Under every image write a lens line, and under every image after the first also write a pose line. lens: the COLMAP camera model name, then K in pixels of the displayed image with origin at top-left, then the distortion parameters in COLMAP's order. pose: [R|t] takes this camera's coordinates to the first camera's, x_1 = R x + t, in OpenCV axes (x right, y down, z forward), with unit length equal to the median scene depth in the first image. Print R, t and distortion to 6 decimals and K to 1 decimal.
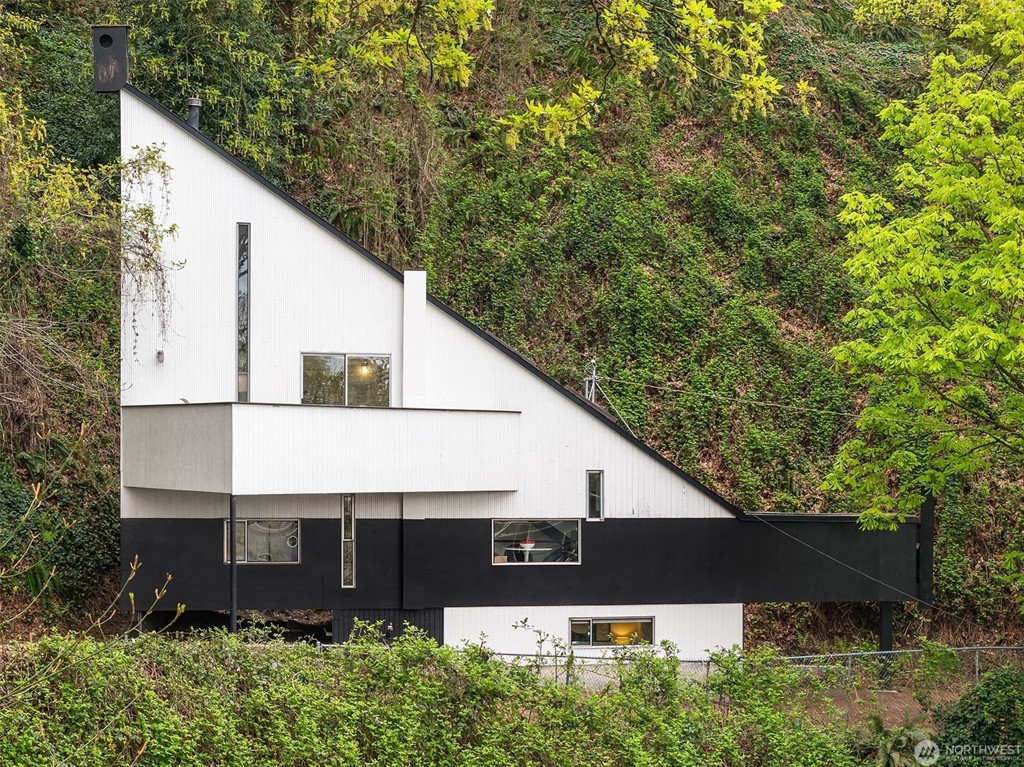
lens RADIAL K [[2102.4, 0, 512.0], [0, 2102.4, 383.5], [0, 0, 1]] dist [-0.009404, -0.009357]
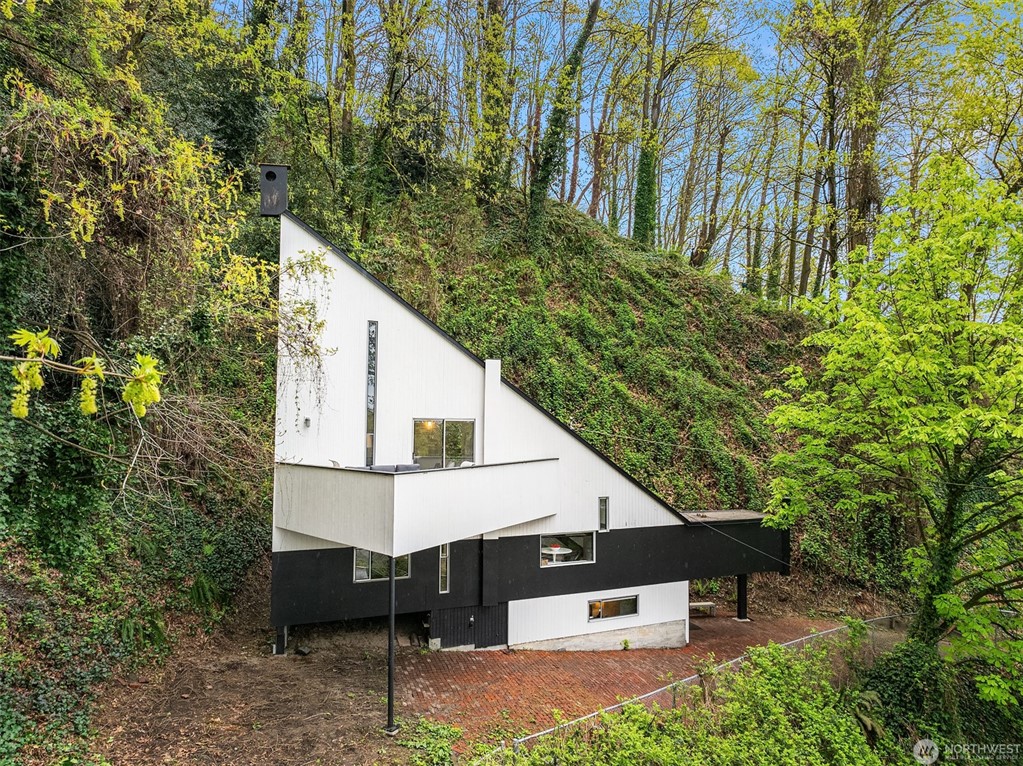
lens RADIAL K [[740.8, 0, 512.3], [0, 740.8, 360.5], [0, 0, 1]] dist [-0.008976, -0.002831]
pose [[0.981979, 0.016855, 0.188236, -0.119564], [-0.006455, 0.998425, -0.055725, -0.024198], [-0.188878, 0.053506, 0.980542, 0.487767]]
